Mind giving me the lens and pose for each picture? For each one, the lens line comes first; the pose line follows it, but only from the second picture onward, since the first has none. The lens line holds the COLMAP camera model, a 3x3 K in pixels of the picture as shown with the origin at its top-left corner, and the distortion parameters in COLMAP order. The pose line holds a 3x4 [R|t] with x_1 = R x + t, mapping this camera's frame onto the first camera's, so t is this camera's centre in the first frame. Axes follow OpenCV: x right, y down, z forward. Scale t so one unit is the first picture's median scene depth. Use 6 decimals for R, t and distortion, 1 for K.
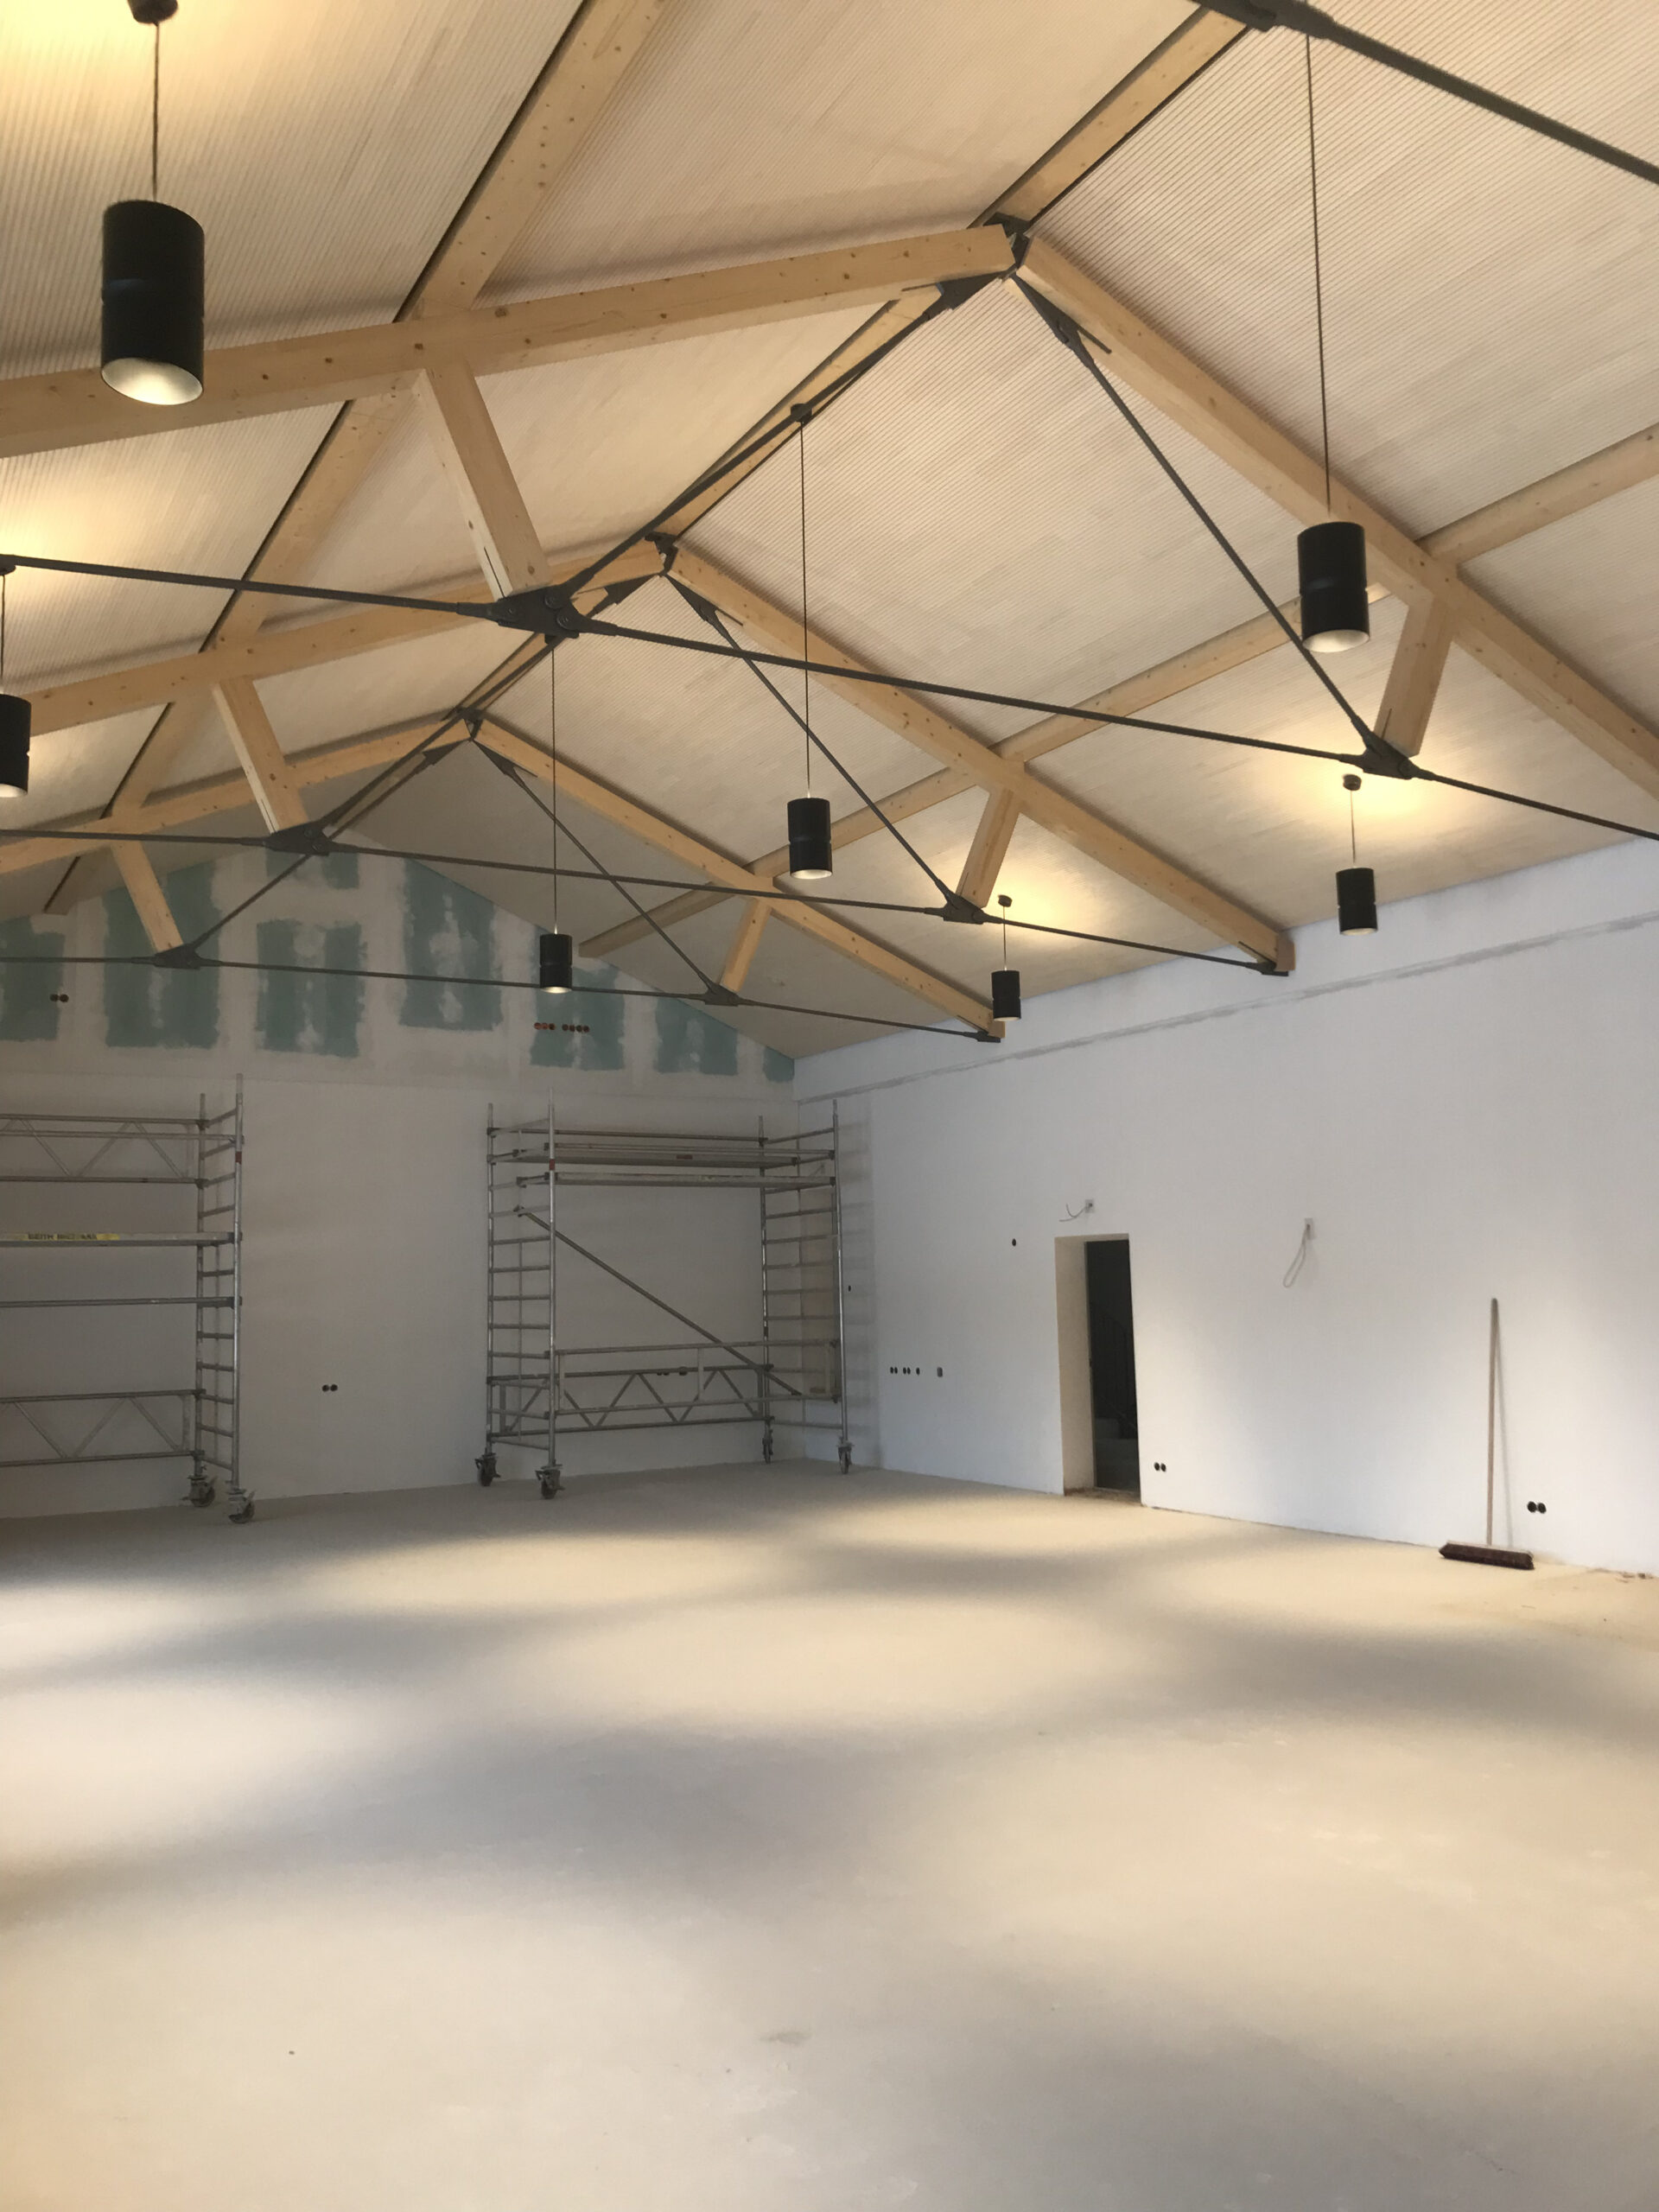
lens RADIAL K [[1835.9, 0, 857.4], [0, 1835.9, 1085.4], [0, 0, 1]] dist [0.058638, -0.069416]
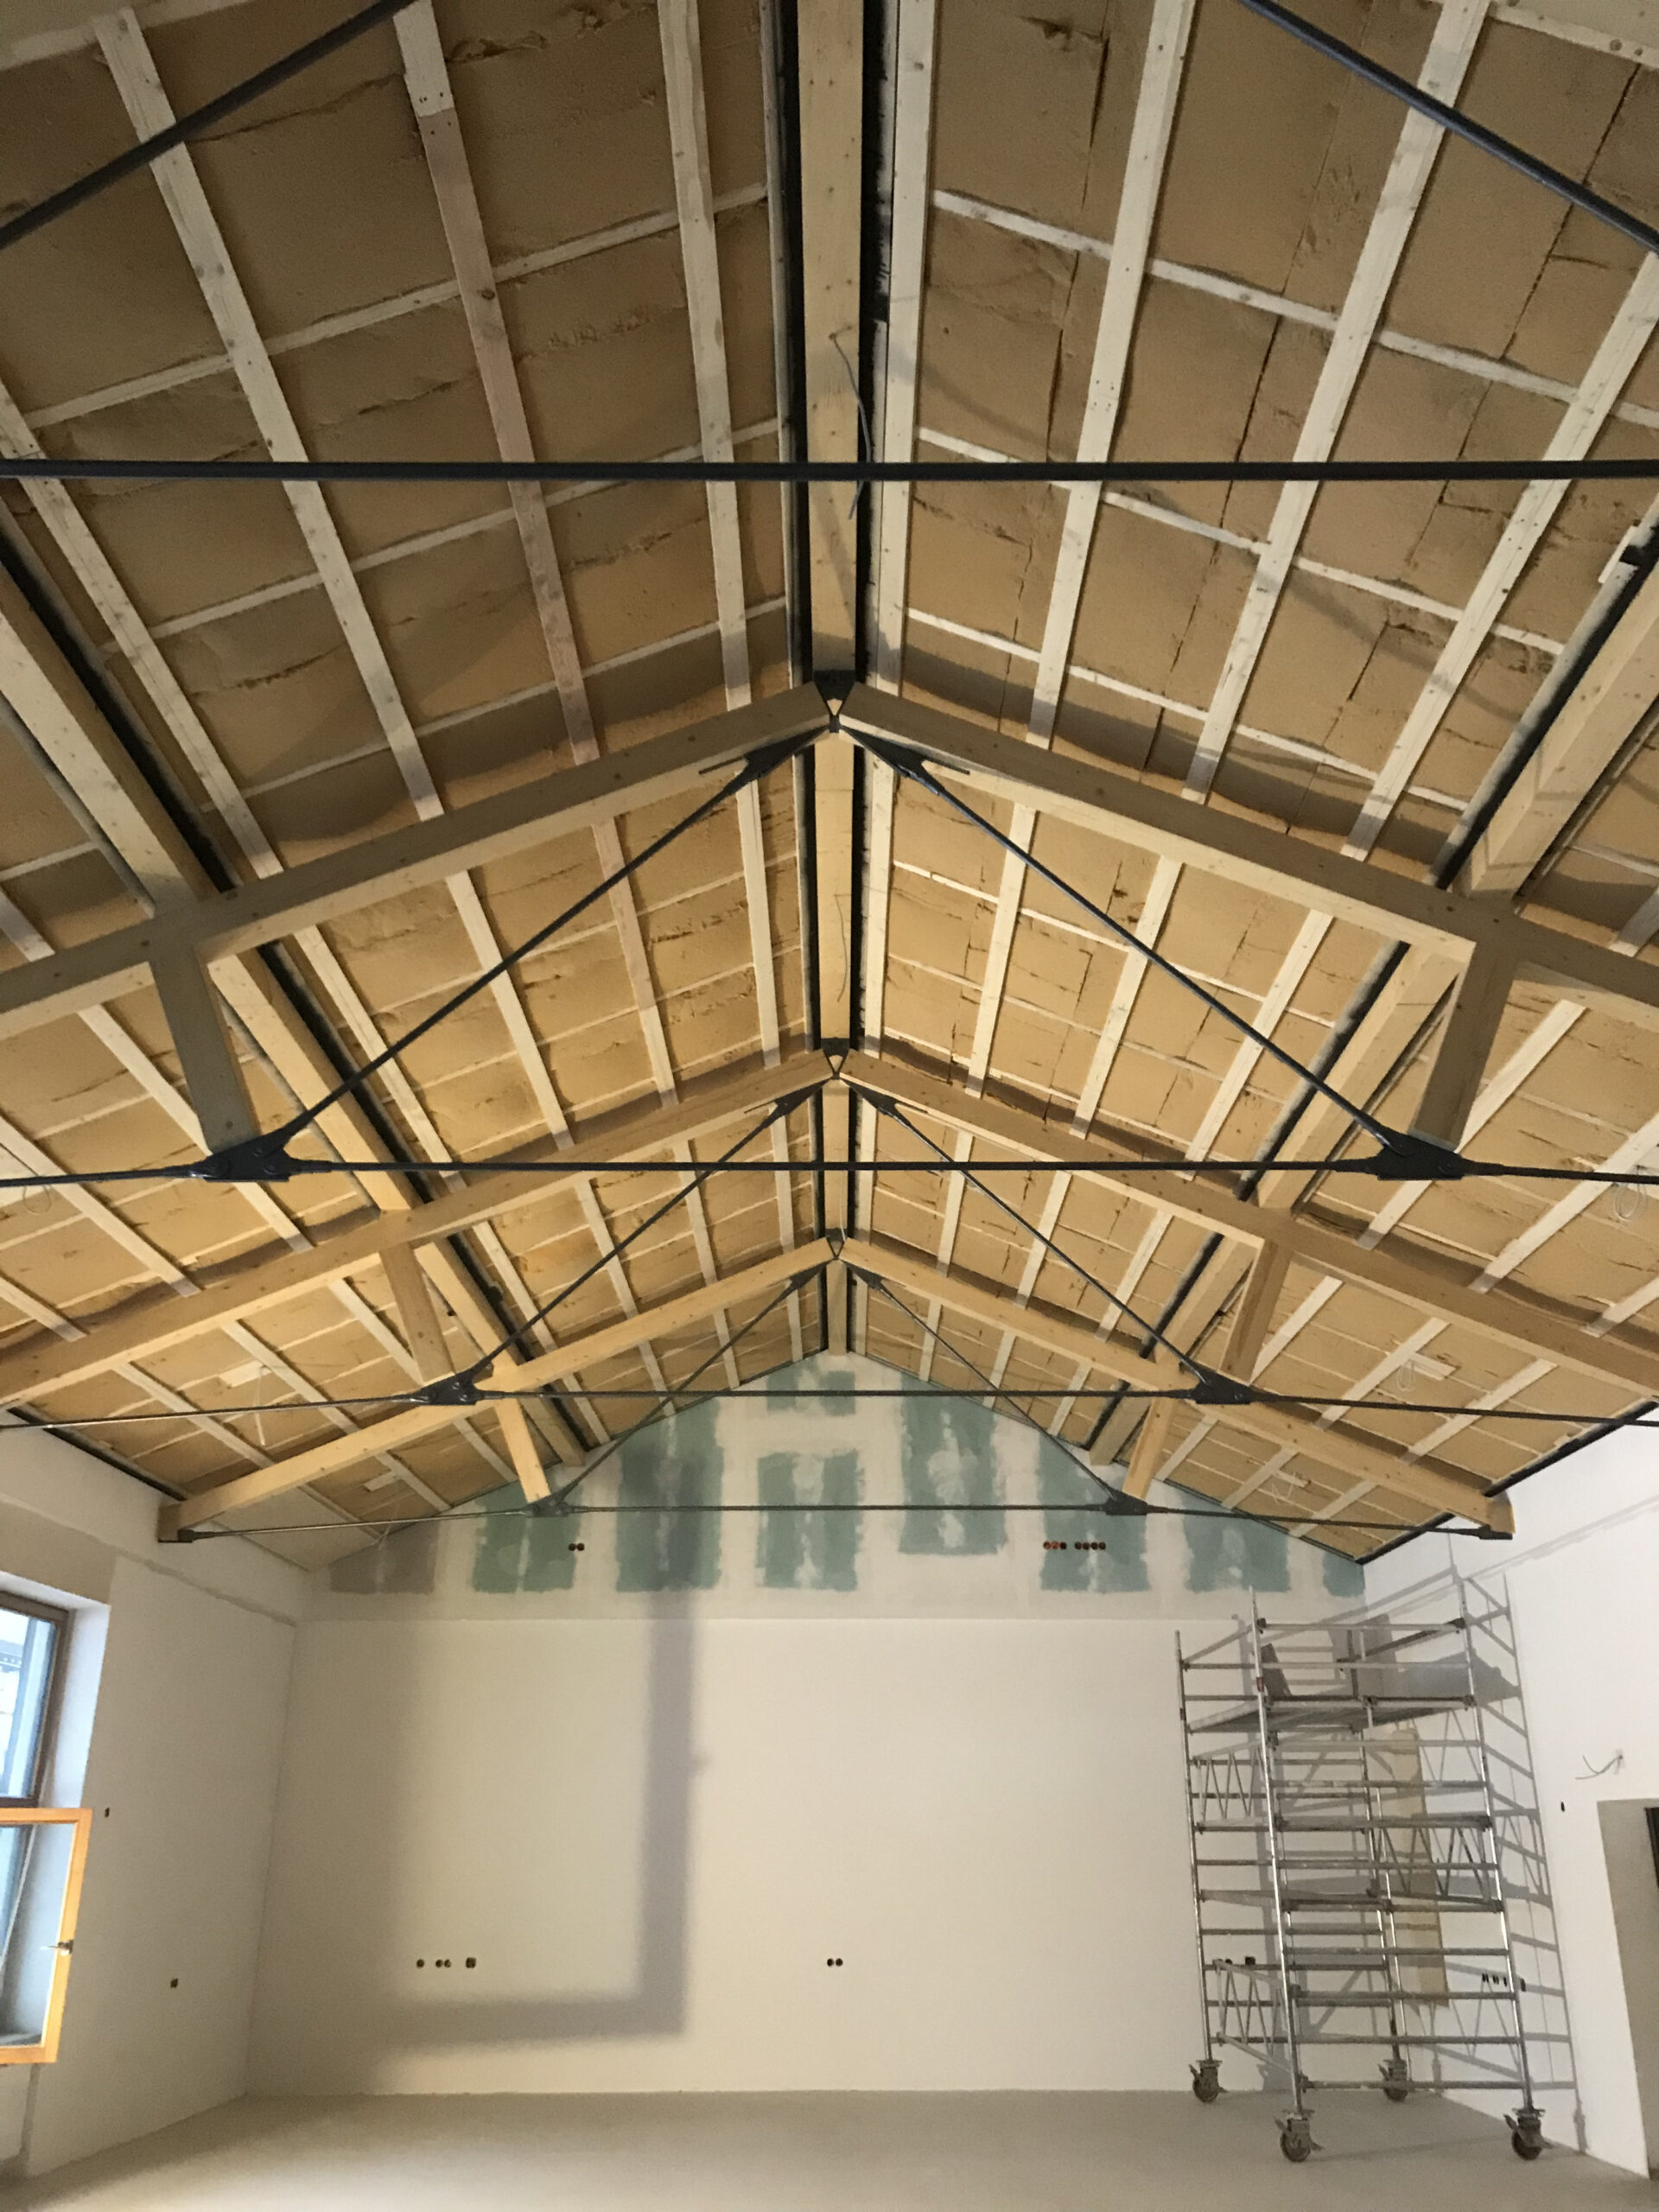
lens RADIAL K [[1835.9, 0, 836.0], [0, 1835.9, 1091.3], [0, 0, 1]] dist [0.058638, -0.069416]
pose [[0.863805, -0.171924, -0.473586, 0.282413], [0.040615, 0.960680, -0.274670, -0.001594], [0.502187, 0.218027, 0.836823, 0.148161]]
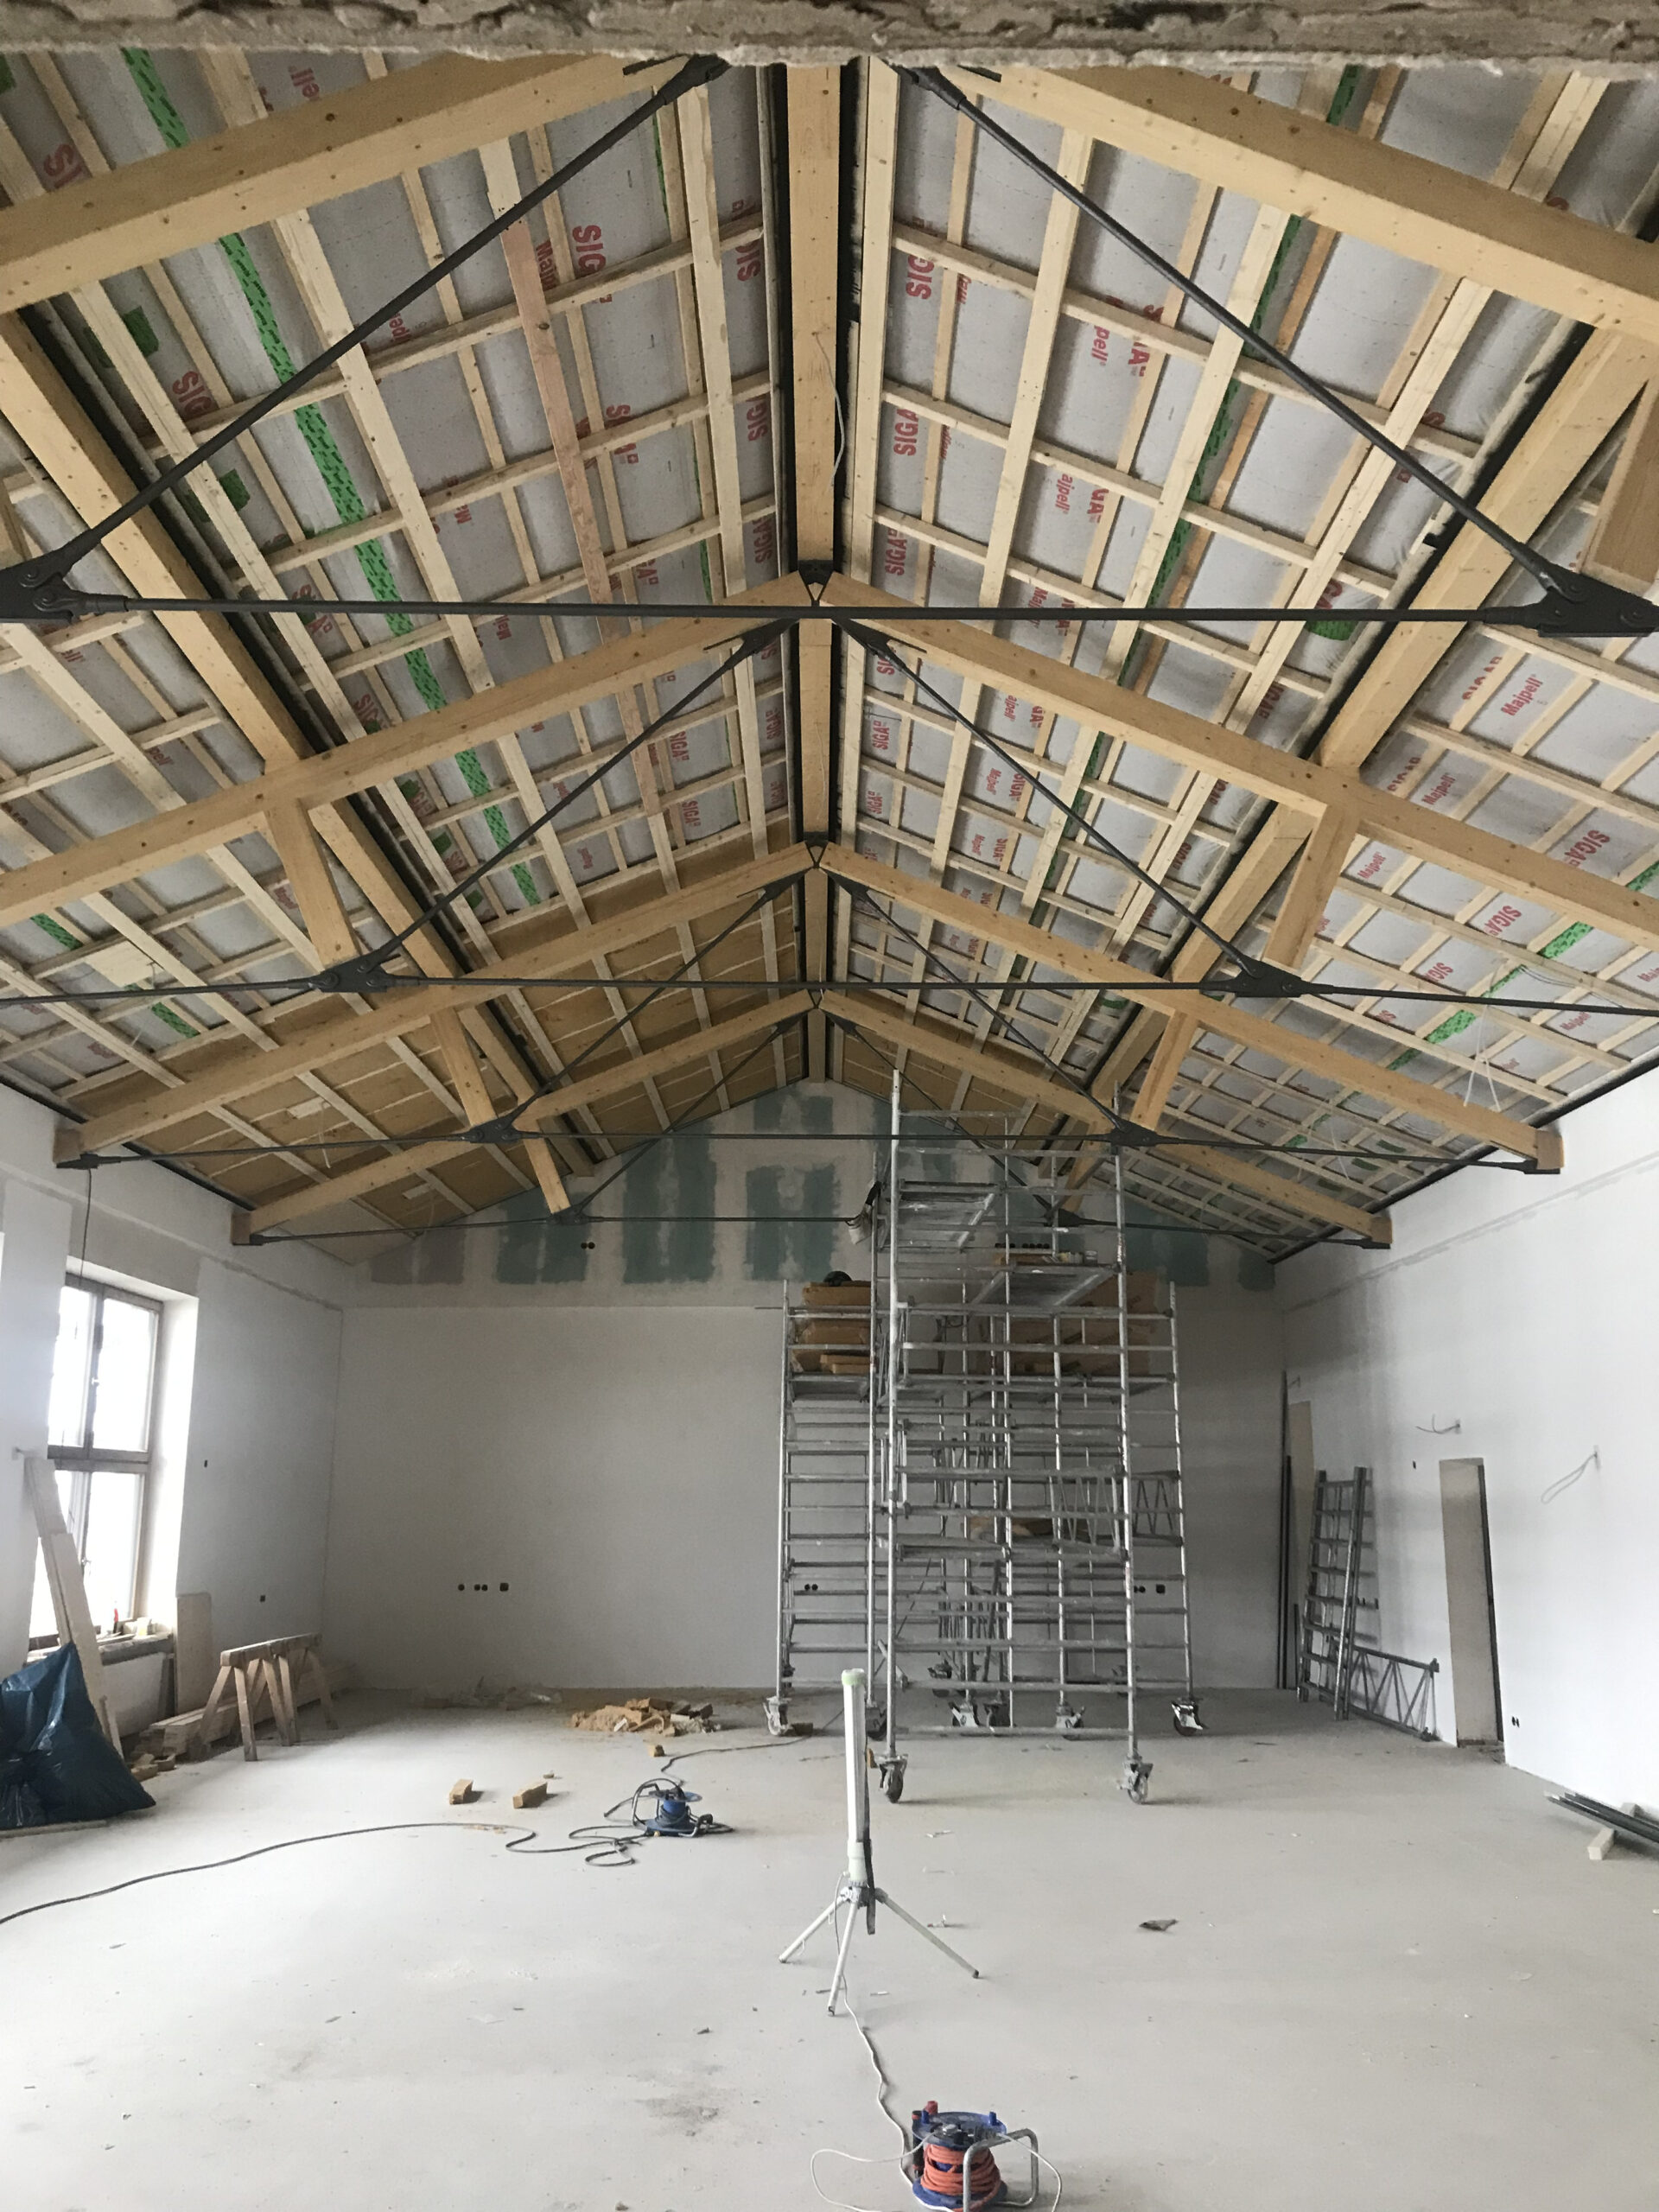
lens RADIAL K [[1835.9, 0, 839.3], [0, 1835.9, 1087.9], [0, 0, 1]] dist [0.058638, -0.069416]
pose [[0.870308, -0.085516, -0.485026, 0.353476], [0.035850, 0.993198, -0.110785, -0.012244], [0.491201, 0.079029, 0.867454, 0.028712]]
